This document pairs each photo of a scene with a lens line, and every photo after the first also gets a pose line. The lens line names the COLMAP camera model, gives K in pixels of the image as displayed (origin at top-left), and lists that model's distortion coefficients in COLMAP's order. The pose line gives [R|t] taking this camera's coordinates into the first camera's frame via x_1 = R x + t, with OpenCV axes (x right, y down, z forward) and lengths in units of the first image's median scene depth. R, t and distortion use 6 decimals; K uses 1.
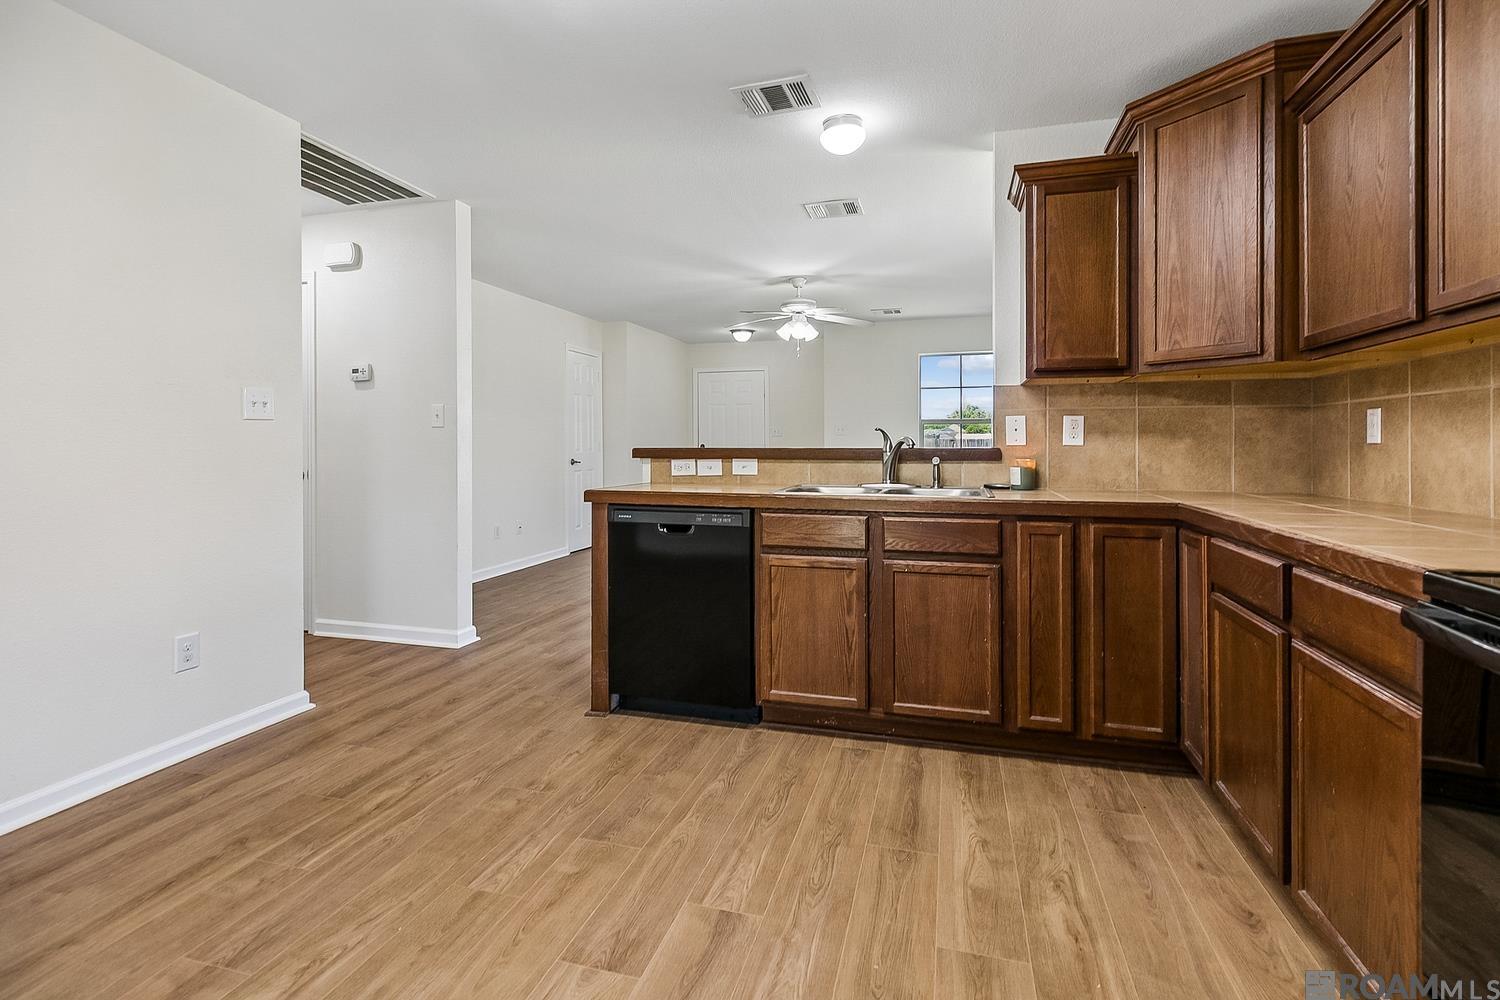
lens RADIAL K [[710.7, 0, 746.8], [0, 710.7, 444.4], [0, 0, 1]] dist [0.004090, 0.000337]
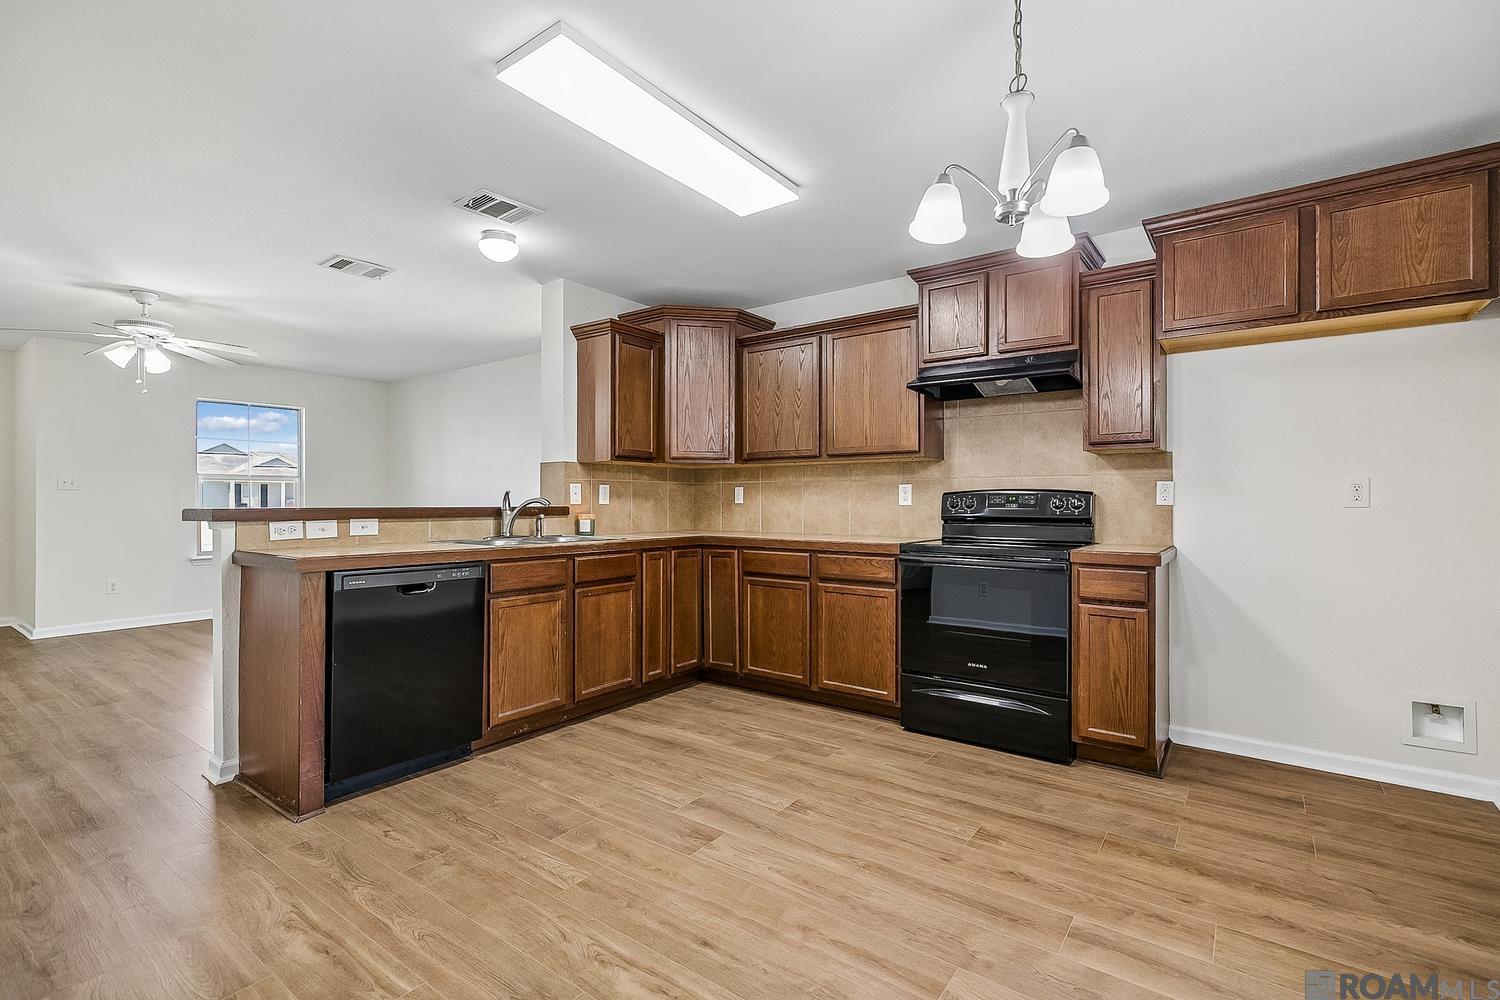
lens RADIAL K [[682.2, 0, 759.7], [0, 682.2, 494.7], [0, 0, 1]] dist [0.006100, 0.000056]
pose [[0.345116, 0.010068, 0.938506, -0.907366], [-0.001982, 0.999948, -0.009998, -0.005982], [-0.938558, 0.001591, 0.345118, 0.217930]]
